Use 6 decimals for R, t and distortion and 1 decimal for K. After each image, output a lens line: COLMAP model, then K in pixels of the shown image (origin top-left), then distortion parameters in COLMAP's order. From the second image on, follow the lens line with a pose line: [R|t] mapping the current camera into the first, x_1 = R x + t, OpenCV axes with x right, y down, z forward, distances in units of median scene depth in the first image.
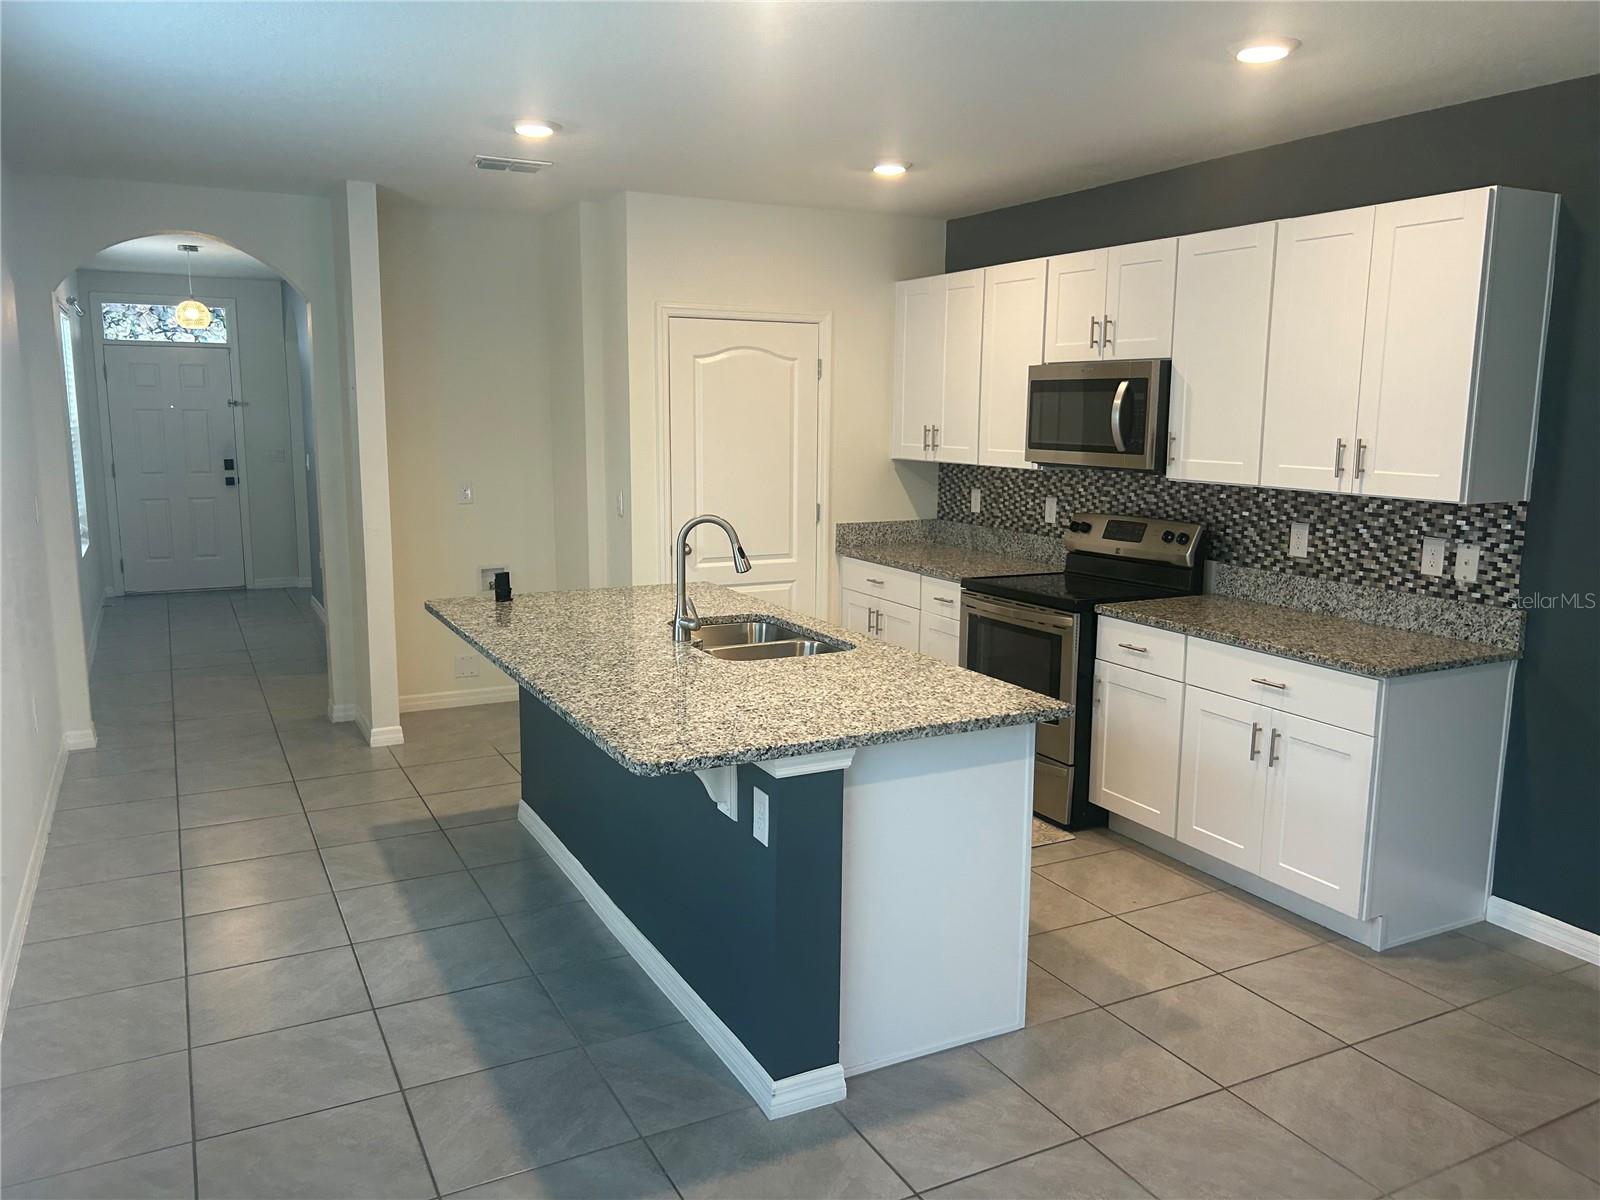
lens RADIAL K [[1213.9, 0, 801.0], [0, 1213.9, 597.9], [0, 0, 1]] dist [0.036776, 0.000442]
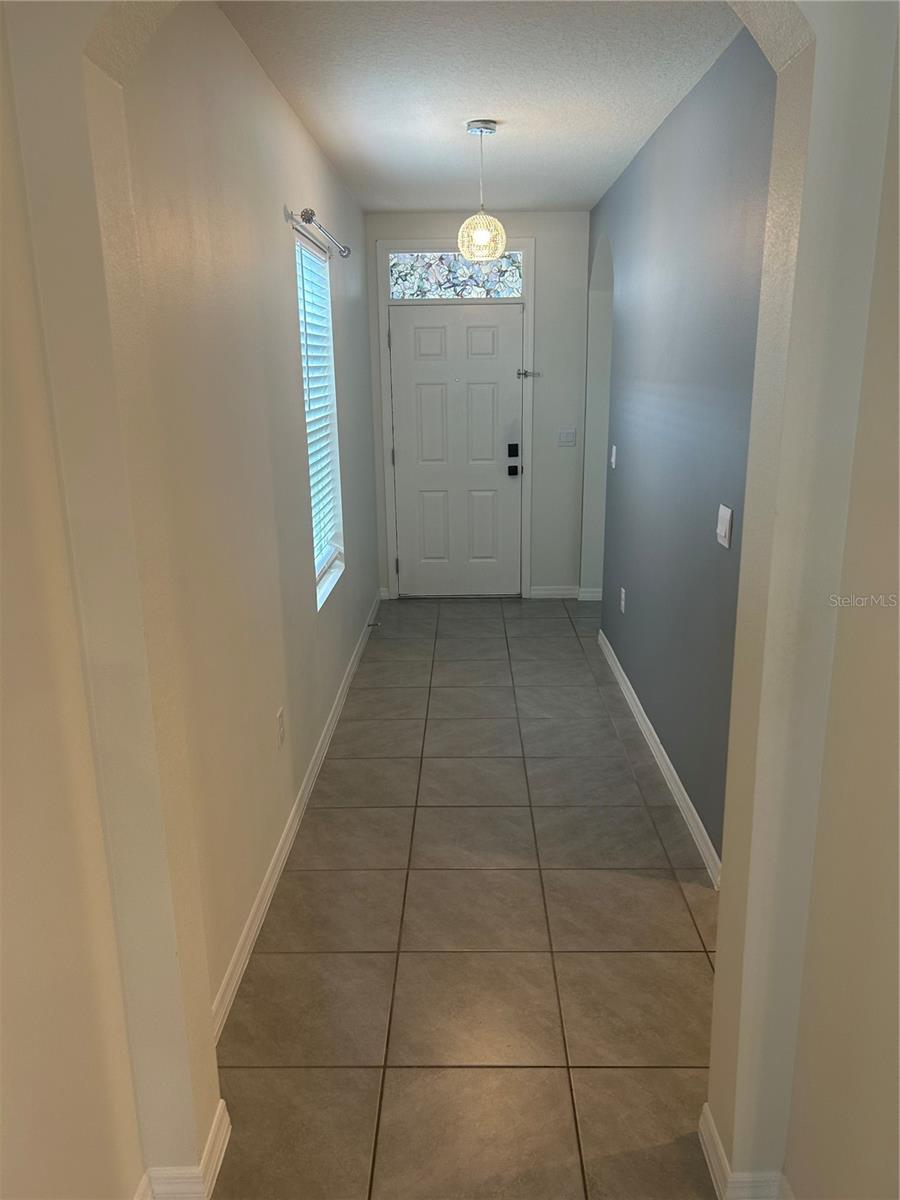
lens RADIAL K [[910.5, 0, 450.3], [0, 910.5, 600.8], [0, 0, 1]] dist [0.036776, 0.000442]
pose [[0.877734, 0.098942, -0.468821, -0.214086], [-0.056099, 0.992939, 0.104524, -0.072396], [0.475853, -0.065443, 0.877087, 0.450723]]
